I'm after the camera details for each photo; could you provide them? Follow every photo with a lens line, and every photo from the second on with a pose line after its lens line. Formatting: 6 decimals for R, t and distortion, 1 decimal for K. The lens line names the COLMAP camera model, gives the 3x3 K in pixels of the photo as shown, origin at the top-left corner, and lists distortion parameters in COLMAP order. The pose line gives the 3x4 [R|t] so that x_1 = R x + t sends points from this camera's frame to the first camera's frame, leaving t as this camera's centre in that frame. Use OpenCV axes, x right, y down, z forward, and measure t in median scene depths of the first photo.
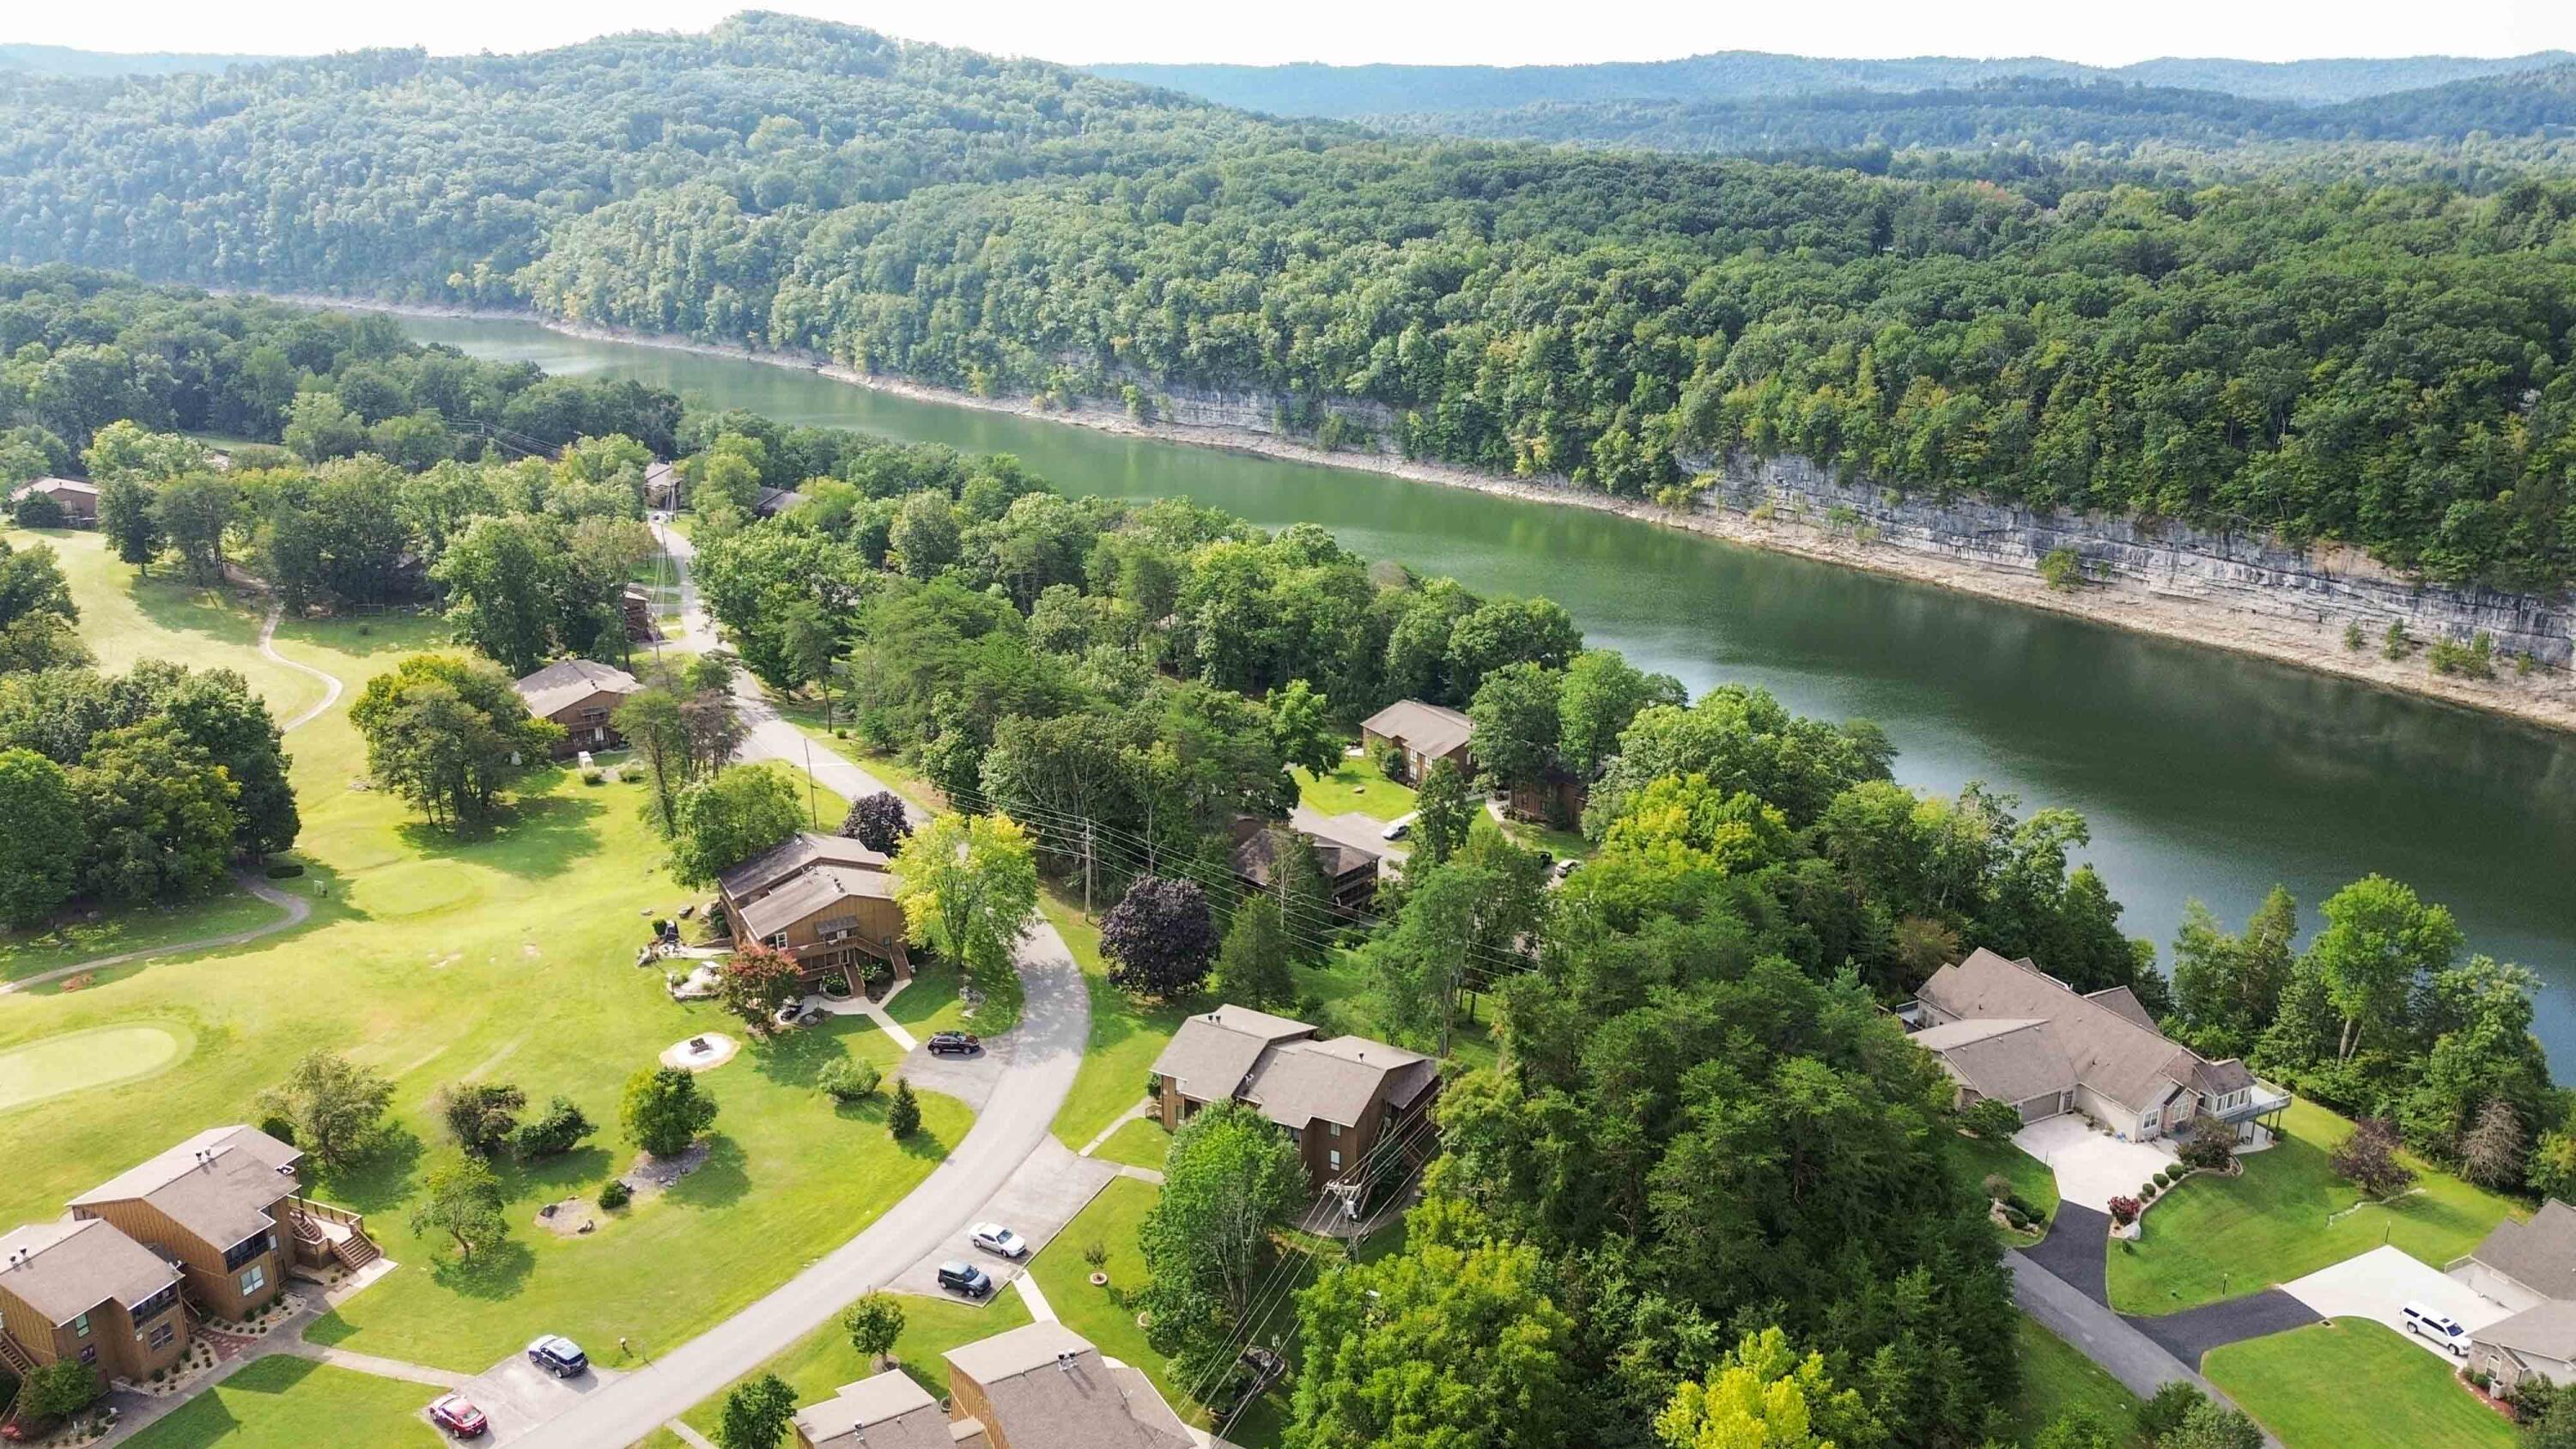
lens RADIAL K [[1822.0, 0, 1288.0], [0, 1822.0, 724.5], [0, 0, 1]] dist [0.052194, -0.061377]
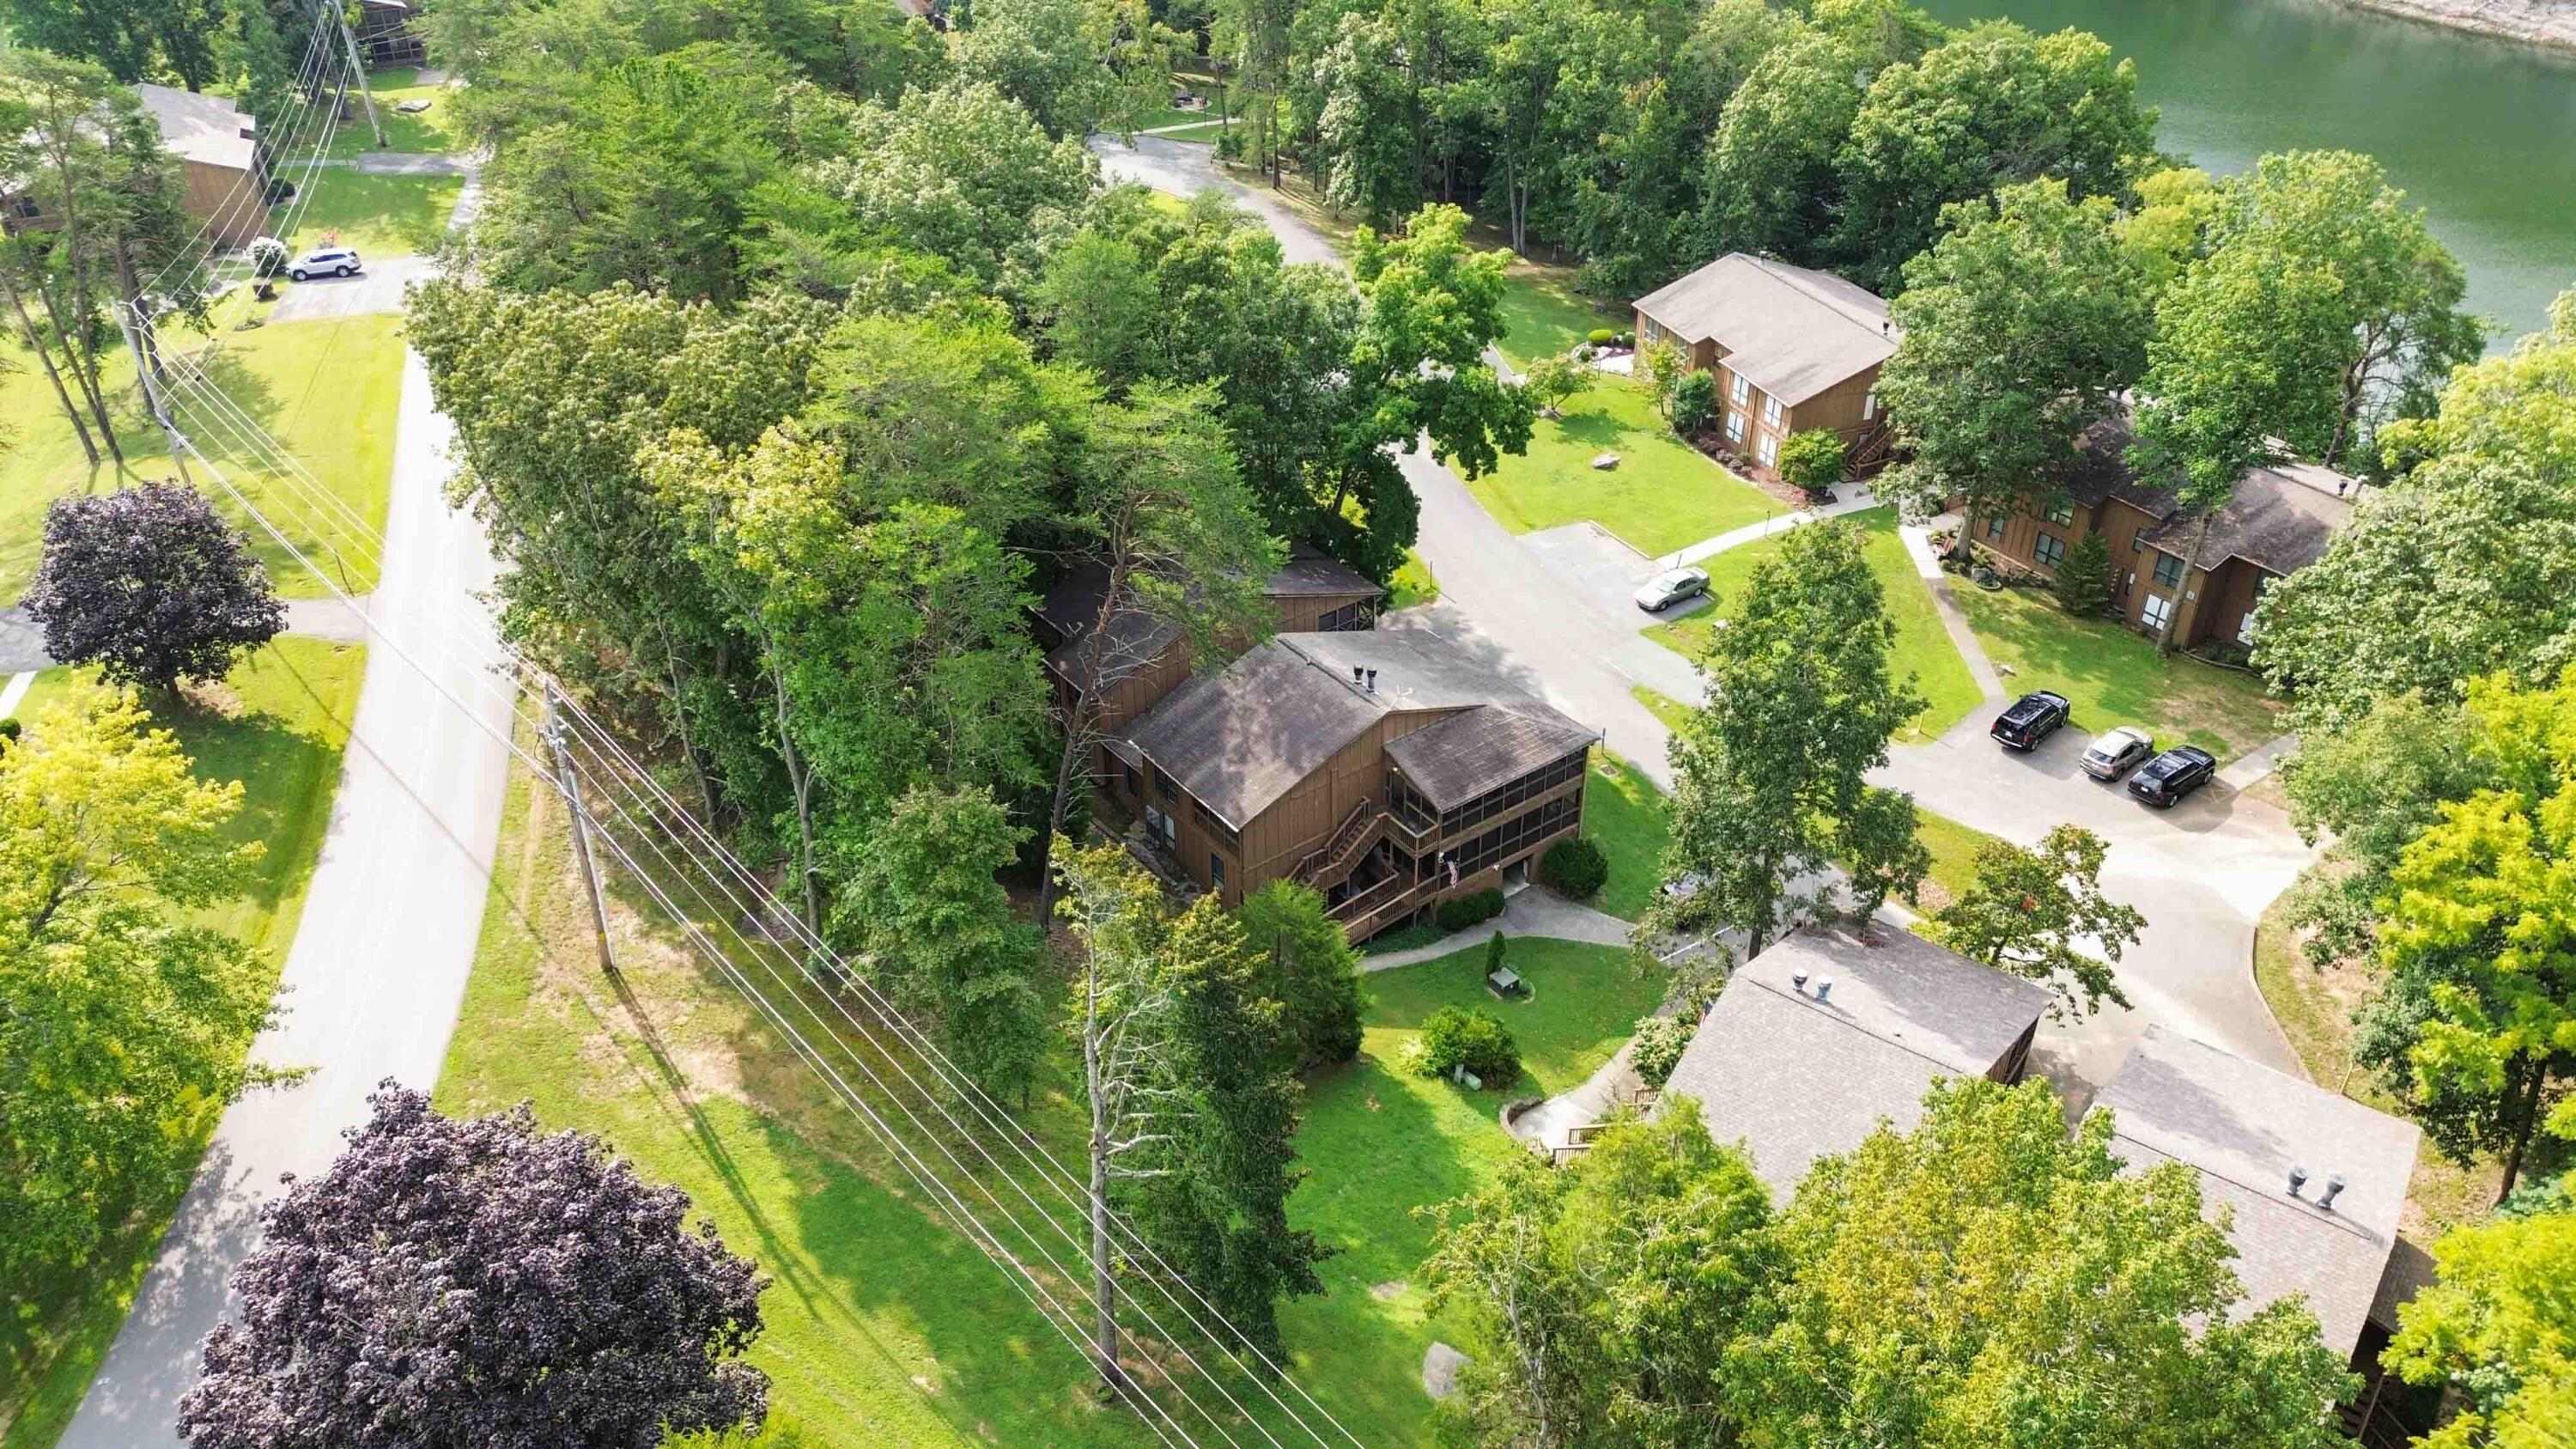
lens RADIAL K [[1822.0, 0, 1288.0], [0, 1822.0, 724.5], [0, 0, 1]] dist [0.052194, -0.061377]
pose [[0.982717, 0.094604, -0.159117, 0.038408], [-0.049027, 0.961866, 0.269092, -0.018466], [0.178506, -0.256640, 0.949880, 0.526592]]
